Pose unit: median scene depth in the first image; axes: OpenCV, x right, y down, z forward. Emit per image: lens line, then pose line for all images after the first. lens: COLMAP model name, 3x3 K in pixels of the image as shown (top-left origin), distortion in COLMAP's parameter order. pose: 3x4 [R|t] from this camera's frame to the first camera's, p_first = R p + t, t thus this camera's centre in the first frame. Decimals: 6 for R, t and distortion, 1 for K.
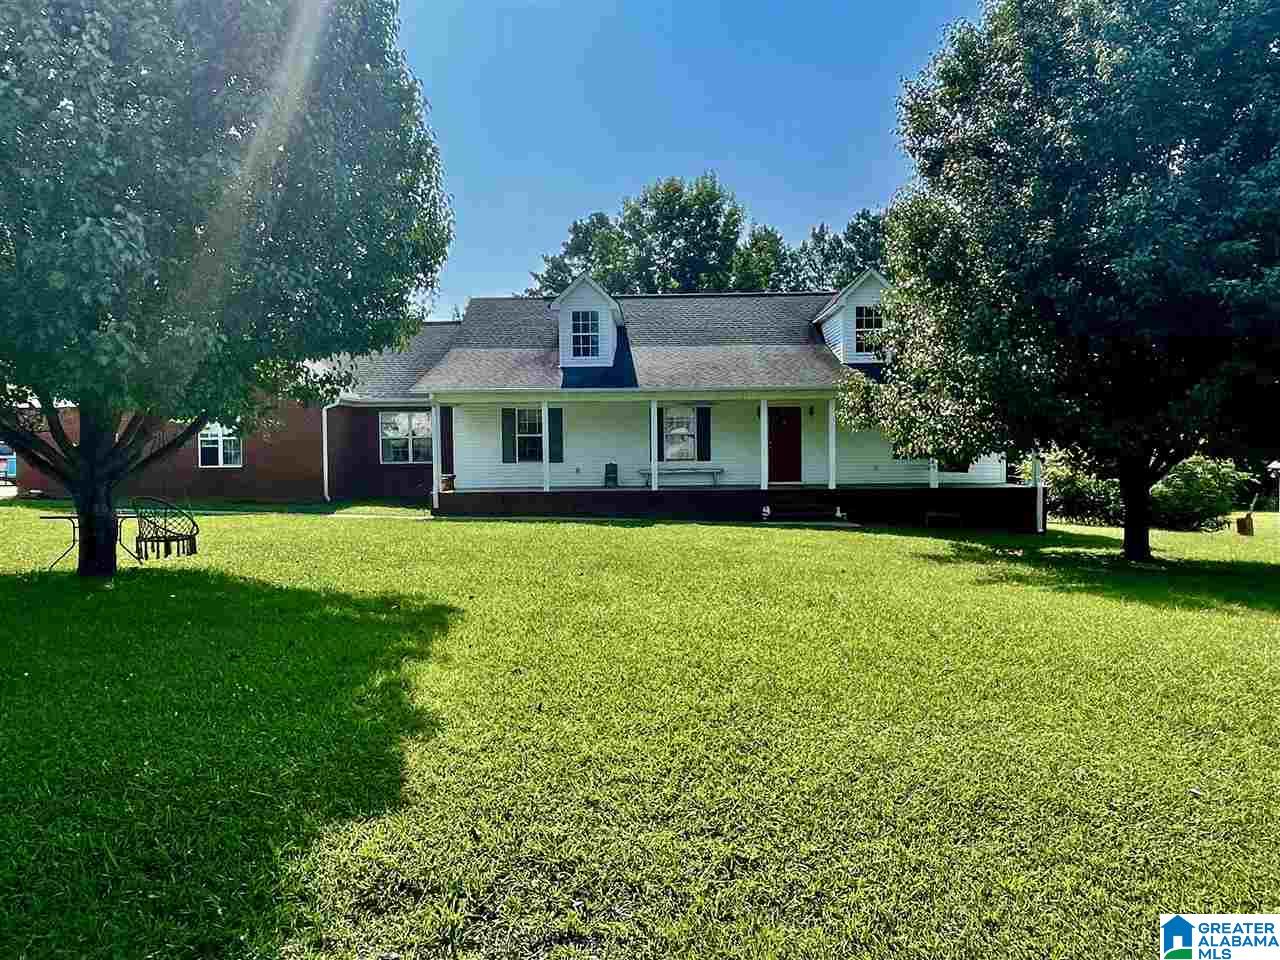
lens RADIAL K [[907.9, 0, 639.2], [0, 907.9, 477.9], [0, 0, 1]] dist [0.019174, -0.022991]
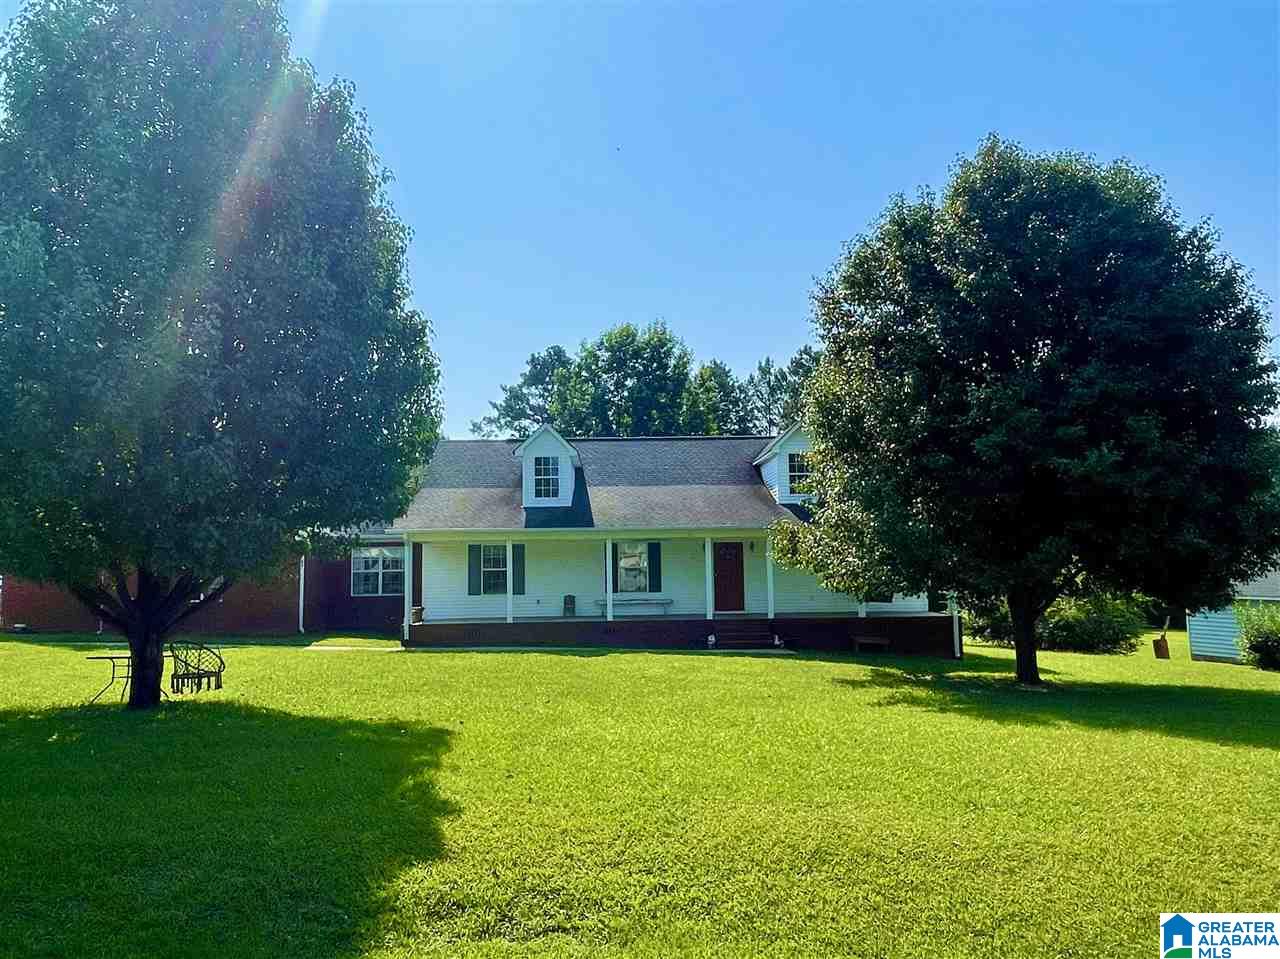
lens RADIAL K [[907.9, 0, 636.4], [0, 907.9, 486.0], [0, 0, 1]] dist [0.019174, -0.022991]
pose [[0.998938, -0.000935, 0.046059, -0.002539], [0.006592, 0.992408, -0.122816, -0.023649], [-0.045594, 0.122989, 0.991360, -0.191057]]
